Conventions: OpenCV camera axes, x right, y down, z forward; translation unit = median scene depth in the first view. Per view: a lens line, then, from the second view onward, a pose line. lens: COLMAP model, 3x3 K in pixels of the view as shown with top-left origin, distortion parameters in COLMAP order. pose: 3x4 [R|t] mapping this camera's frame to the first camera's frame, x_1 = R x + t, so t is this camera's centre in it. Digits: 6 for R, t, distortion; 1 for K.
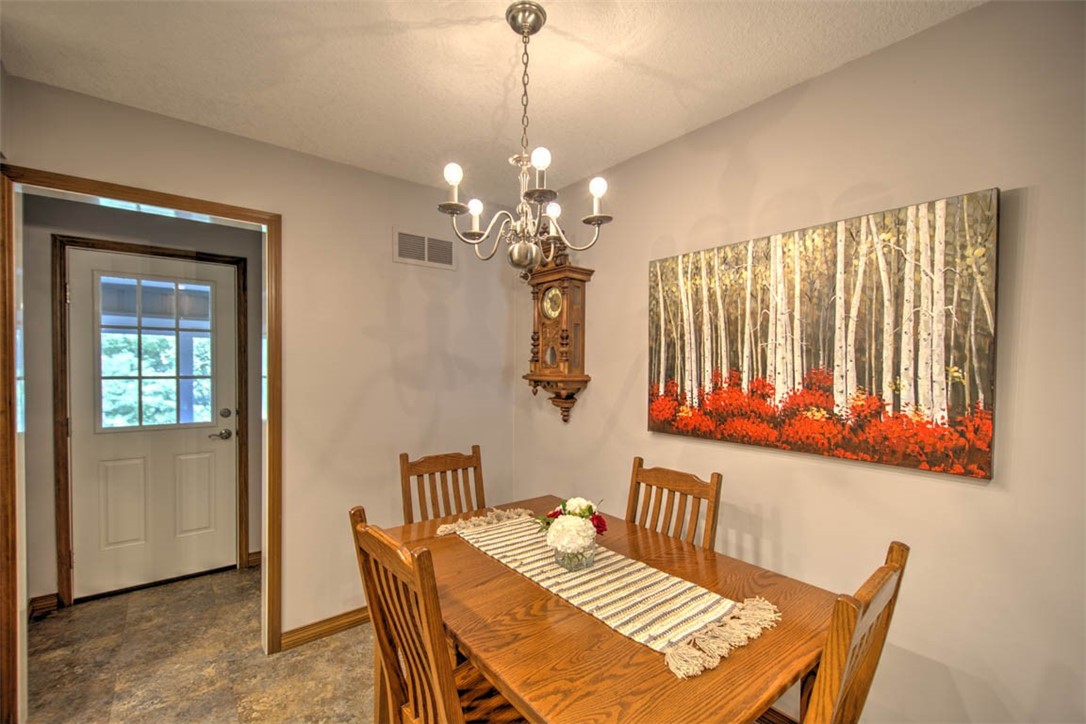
lens RADIAL K [[466.1, 0, 536.5], [0, 466.1, 371.6], [0, 0, 1]] dist [0.000466, 0.000024]
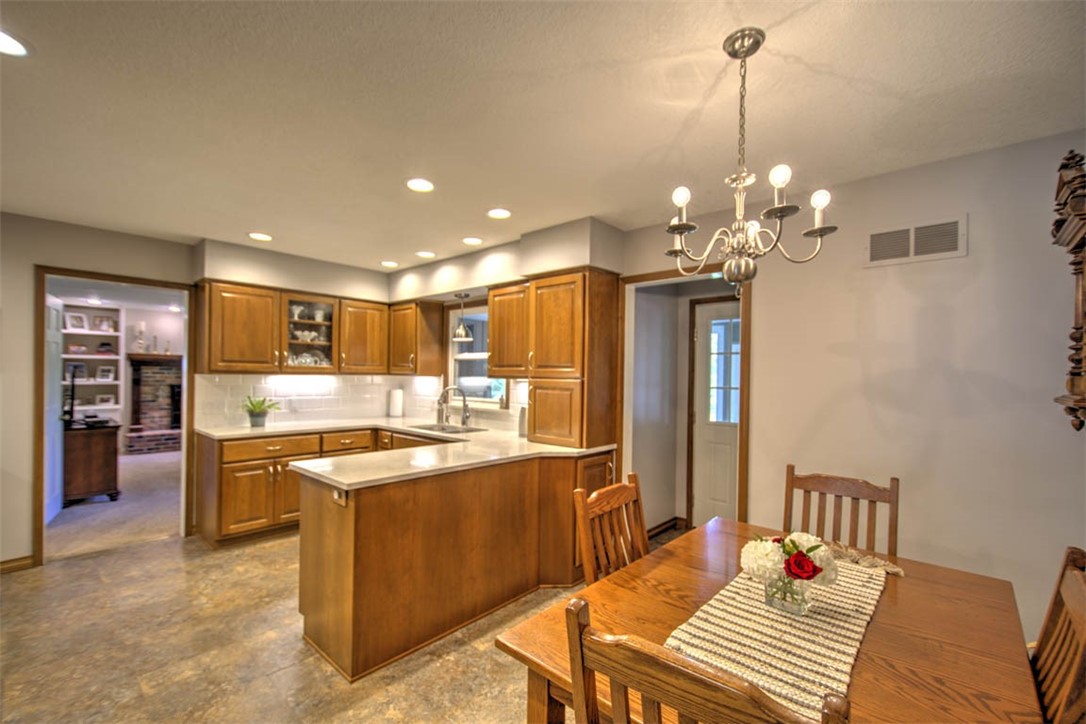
lens RADIAL K [[466.1, 0, 544.8], [0, 466.1, 369.1], [0, 0, 1]] dist [0.000466, 0.000024]
pose [[0.162640, -0.022409, -0.986431, 0.782866], [-0.025295, 0.999319, -0.026872, 0.007543], [0.986361, 0.029322, 0.161962, 0.357808]]
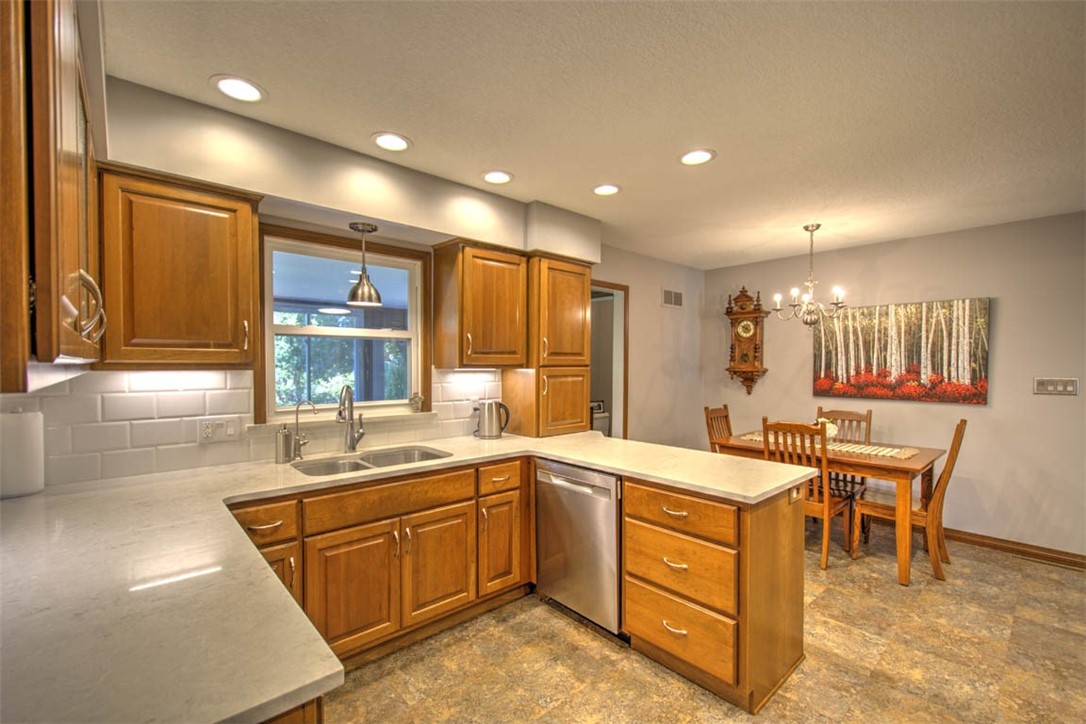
lens RADIAL K [[466.1, 0, 535.9], [0, 466.1, 370.7], [0, 0, 1]] dist [0.000466, 0.000024]
pose [[0.998823, -0.008766, 0.047705, -1.382853], [0.008465, 0.999943, 0.006505, -0.003141], [-0.047759, -0.006094, 0.998840, -1.234426]]
